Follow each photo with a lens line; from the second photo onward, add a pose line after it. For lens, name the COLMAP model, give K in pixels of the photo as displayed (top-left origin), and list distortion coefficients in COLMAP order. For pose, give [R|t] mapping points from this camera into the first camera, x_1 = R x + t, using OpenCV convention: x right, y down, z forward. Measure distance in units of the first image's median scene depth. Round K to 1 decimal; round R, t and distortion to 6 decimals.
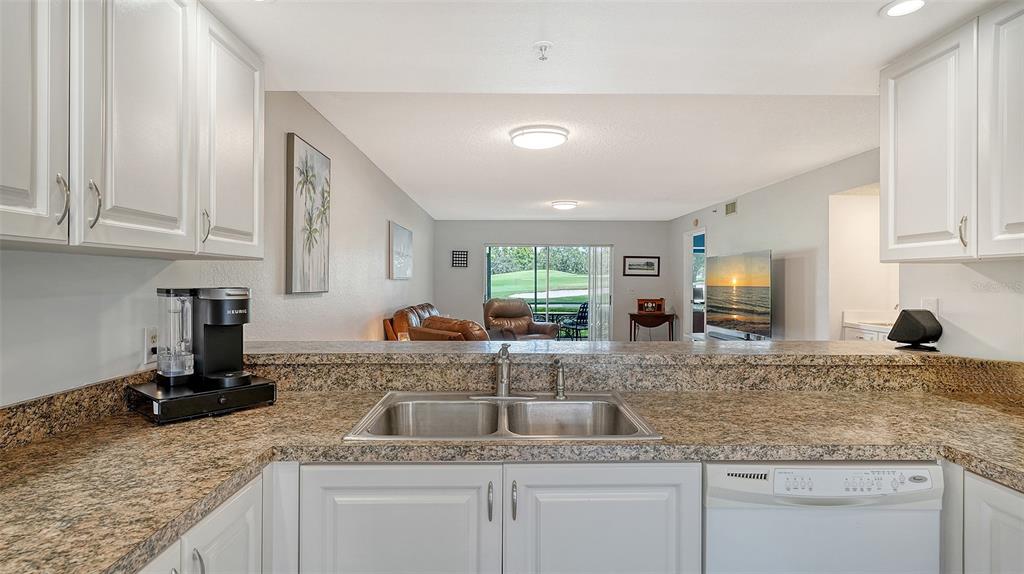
lens RADIAL K [[516.2, 0, 511.0], [0, 516.2, 269.7], [0, 0, 1]] dist [0.000628, 0.000196]
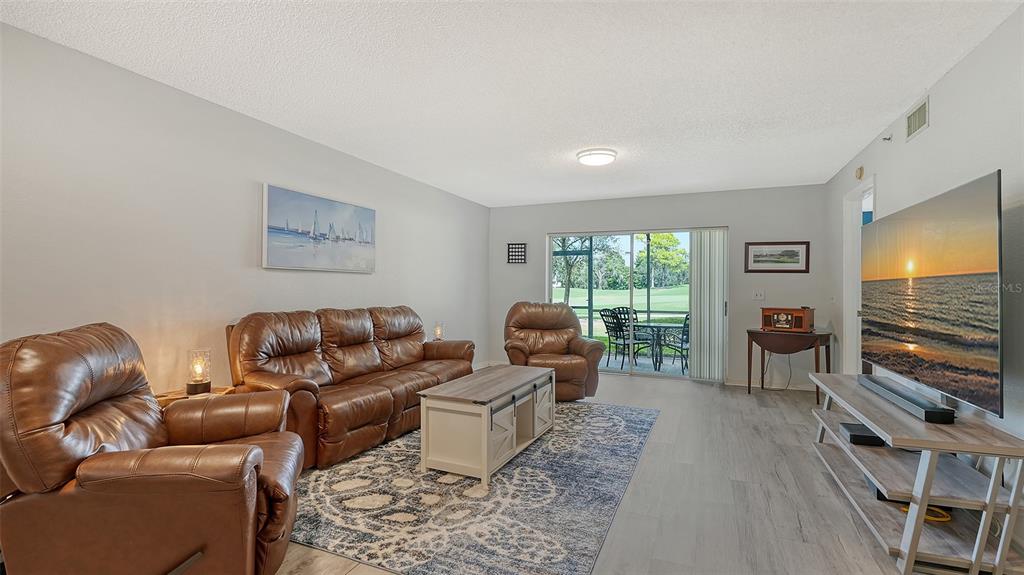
lens RADIAL K [[465.4, 0, 512.0], [0, 465.4, 287.5], [0, 0, 1]] dist [-0.027096, 0.000214]
pose [[0.910673, 0.001975, -0.413123, 0.586734], [0.003462, 0.999917, 0.012412, 0.069937], [0.413113, -0.012734, 0.910591, 1.047396]]
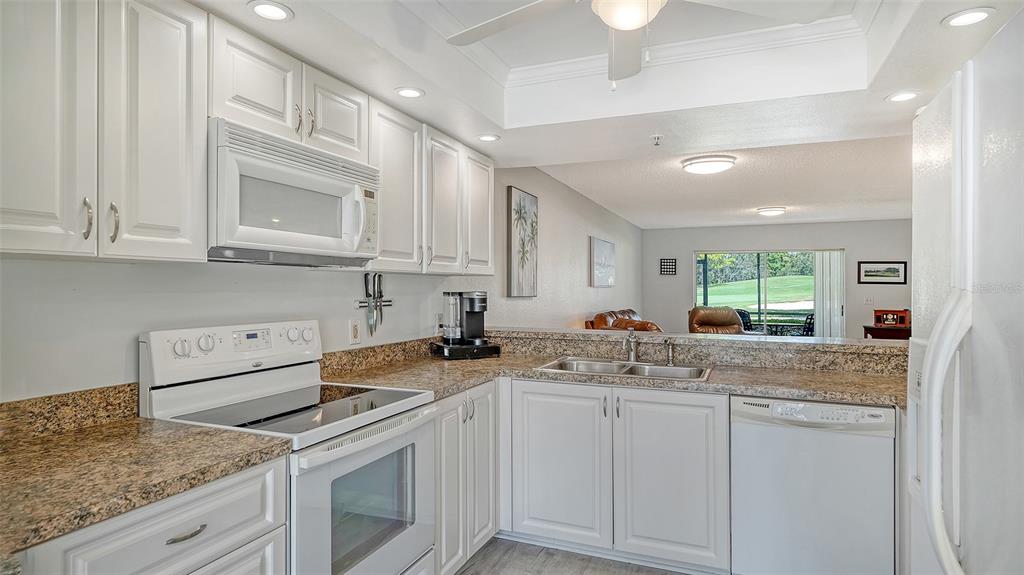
lens RADIAL K [[572.3, 0, 509.6], [0, 572.3, 278.5], [0, 0, 1]] dist [-0.000524, -0.000151]
pose [[0.915361, -0.004017, -0.402614, 0.201527], [0.005613, 0.999980, 0.002783, -0.009030], [0.402595, -0.004808, 0.915366, -0.434770]]
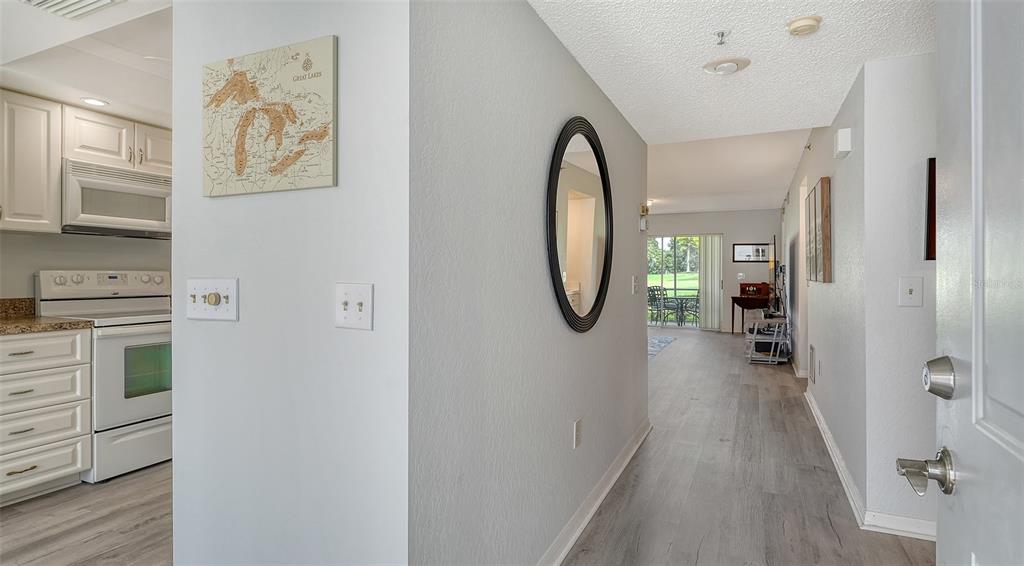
lens RADIAL K [[525.5, 0, 509.0], [0, 525.5, 266.2], [0, 0, 1]] dist [-0.000965, -0.000486]
pose [[0.894271, -0.007955, -0.447455, 0.893942], [0.009660, 0.999952, 0.001529, 0.043456], [0.447422, -0.005690, 0.894305, -0.549461]]
